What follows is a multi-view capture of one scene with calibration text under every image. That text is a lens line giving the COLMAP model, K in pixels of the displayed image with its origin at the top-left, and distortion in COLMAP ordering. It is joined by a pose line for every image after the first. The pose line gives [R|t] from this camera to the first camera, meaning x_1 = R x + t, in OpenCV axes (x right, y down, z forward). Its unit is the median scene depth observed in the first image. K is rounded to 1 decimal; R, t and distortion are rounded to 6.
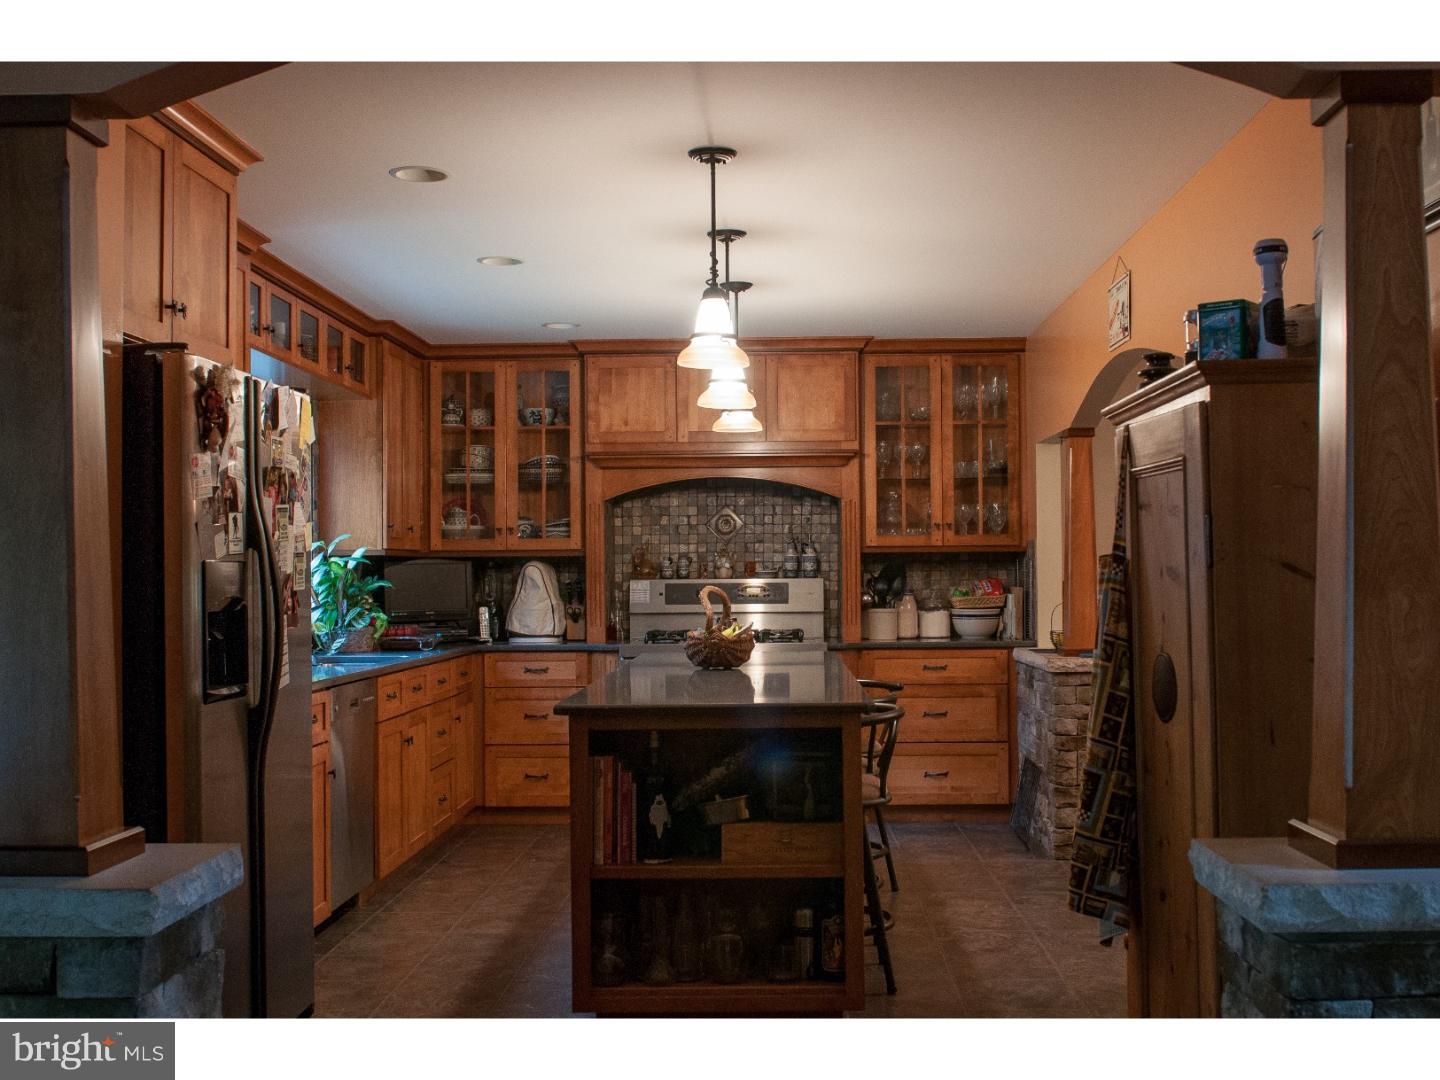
lens RADIAL K [[1515.6, 0, 720.0], [0, 1515.6, 540.0], [0, 0, 1]] dist [-0.053221, 0.033729]
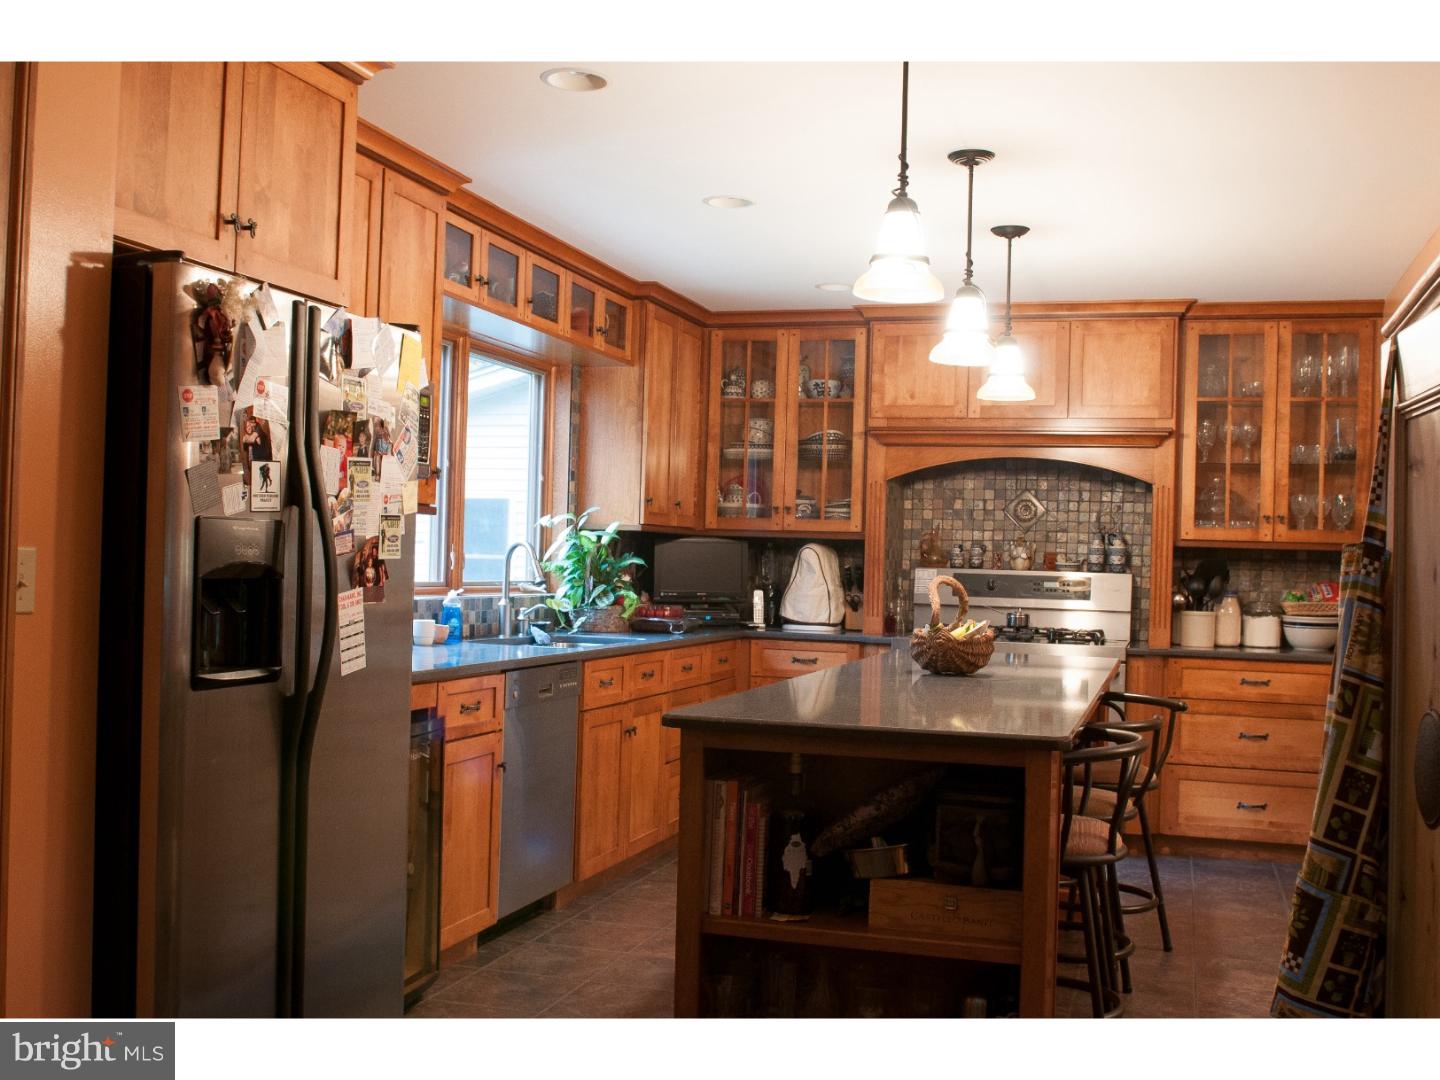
lens RADIAL K [[1448.6, 0, 720.0], [0, 1448.6, 540.0], [0, 0, 1]] dist [-0.048189, -0.000897]
pose [[0.965634, 0.033754, -0.257705, 0.057541], [-0.031842, 0.999426, 0.011591, 0.003576], [0.257948, -0.002987, 0.966154, 0.133575]]
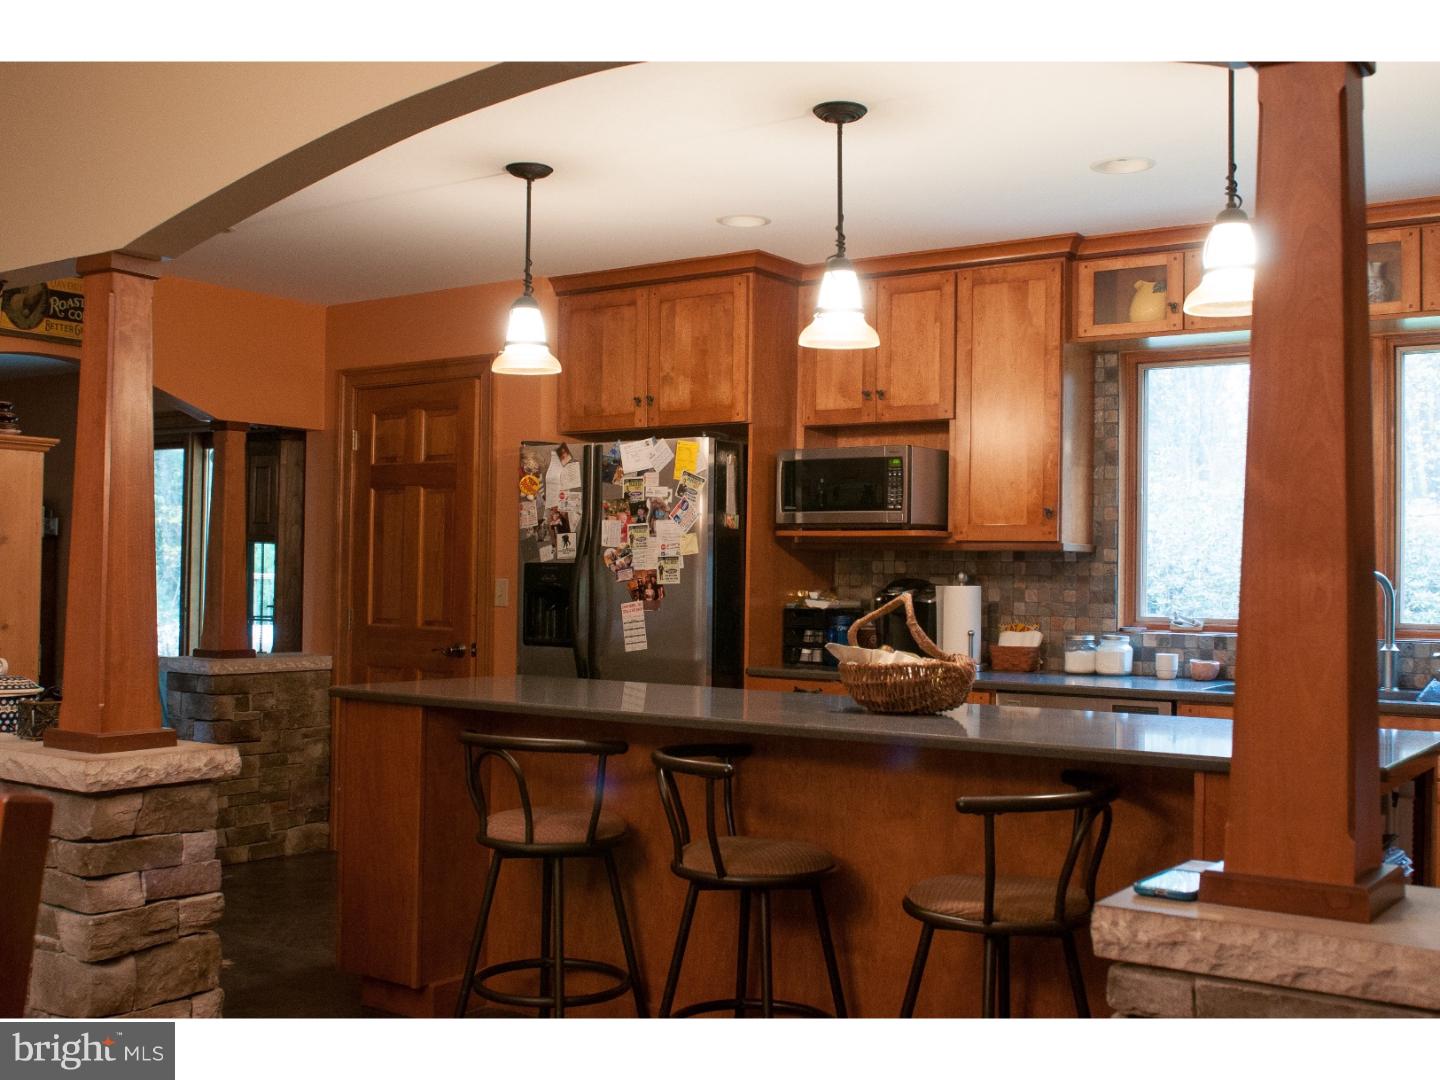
lens RADIAL K [[1515.6, 0, 720.0], [0, 1515.6, 540.0], [0, 0, 1]] dist [-0.053221, 0.033729]
pose [[-0.515085, -0.020839, -0.856885, 0.447721], [0.009503, 0.999504, -0.030020, 0.017940], [0.857086, -0.023606, -0.514632, 0.895058]]
